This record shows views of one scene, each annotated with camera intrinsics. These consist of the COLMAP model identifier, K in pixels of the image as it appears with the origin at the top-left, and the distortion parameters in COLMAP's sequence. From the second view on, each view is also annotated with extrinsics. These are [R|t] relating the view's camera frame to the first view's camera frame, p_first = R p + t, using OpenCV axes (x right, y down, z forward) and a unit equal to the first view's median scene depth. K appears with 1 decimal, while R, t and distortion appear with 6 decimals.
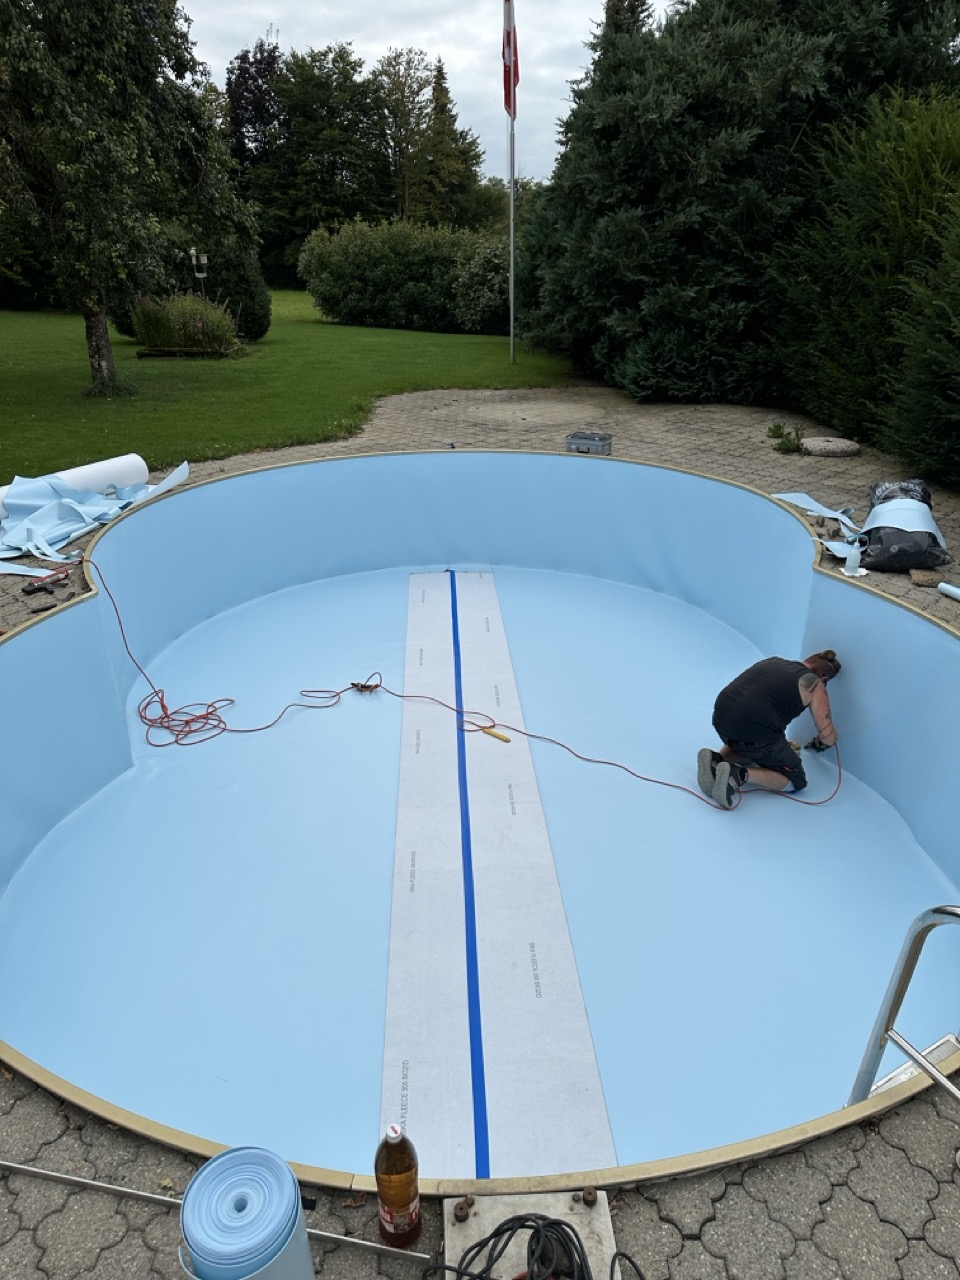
lens RADIAL K [[900.3, 0, 481.5], [0, 900.3, 642.0], [0, 0, 1]] dist [0.032944, -0.033279]
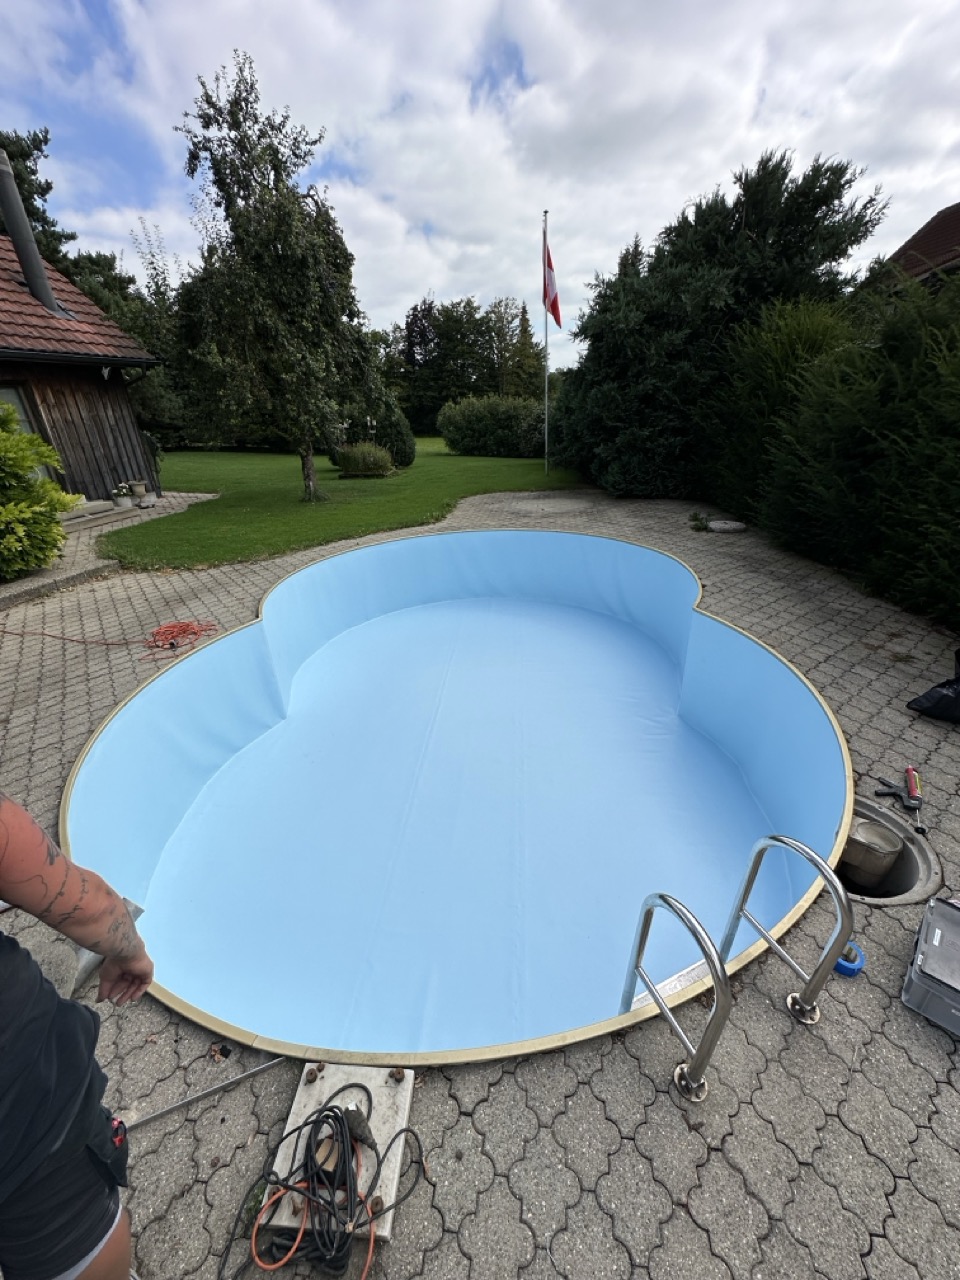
lens RADIAL K [[508.9, 0, 480.4], [0, 508.9, 640.6], [0, 0, 1]] dist [-0.001176, -0.000130]
pose [[0.991265, 0.018000, -0.130650, 0.058160], [-0.016055, 0.999744, 0.015929, -0.016719], [0.130903, -0.013693, 0.991301, 0.037662]]
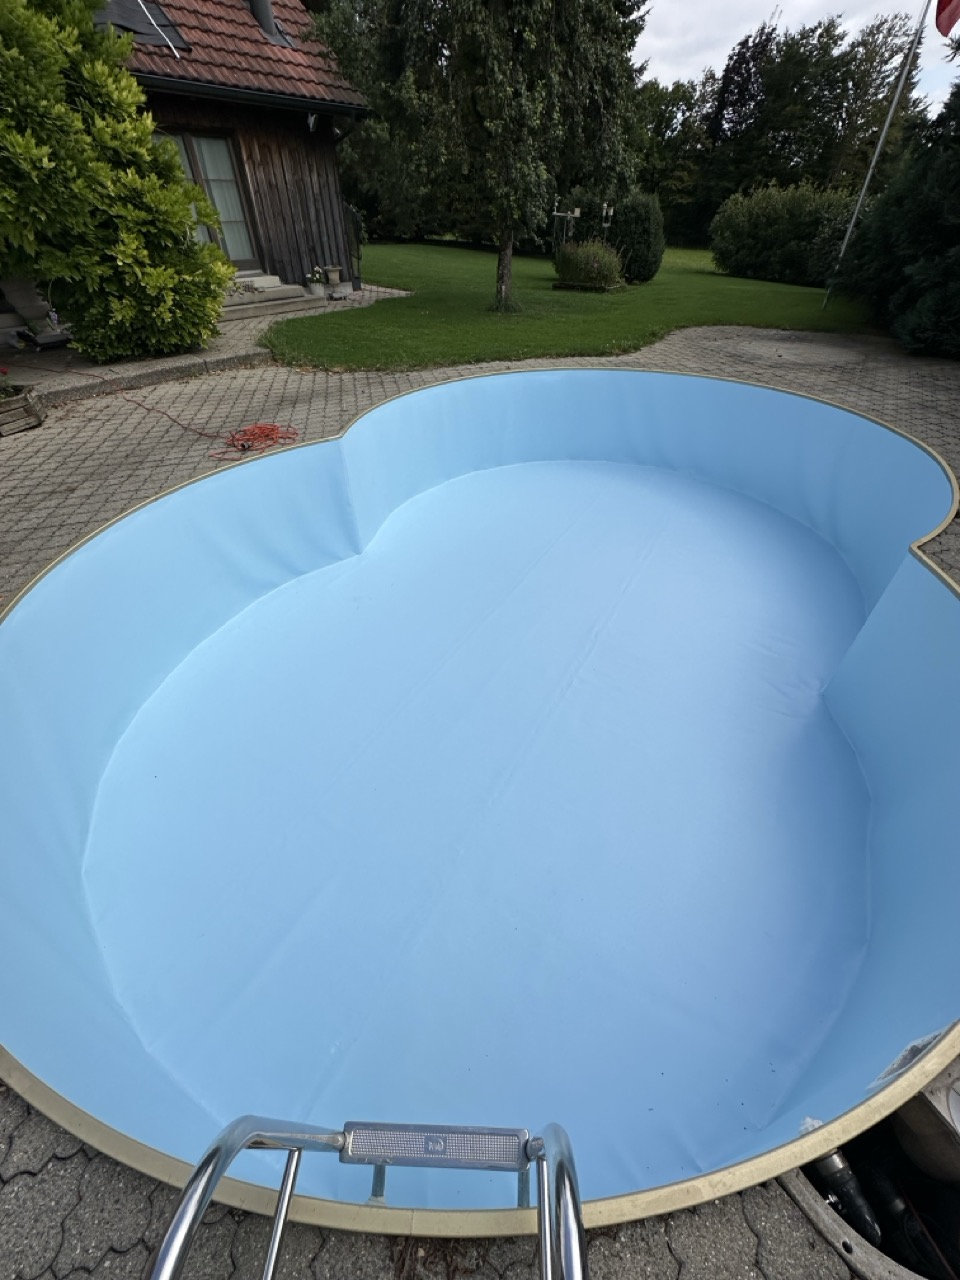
lens RADIAL K [[508.9, 0, 480.4], [0, 508.9, 640.6], [0, 0, 1]] dist [-0.001176, -0.000130]
pose [[0.840933, 0.348286, -0.414161, 0.119646], [-0.219292, 0.919021, 0.327583, -0.033761], [0.494715, -0.184653, 0.849211, 0.150923]]
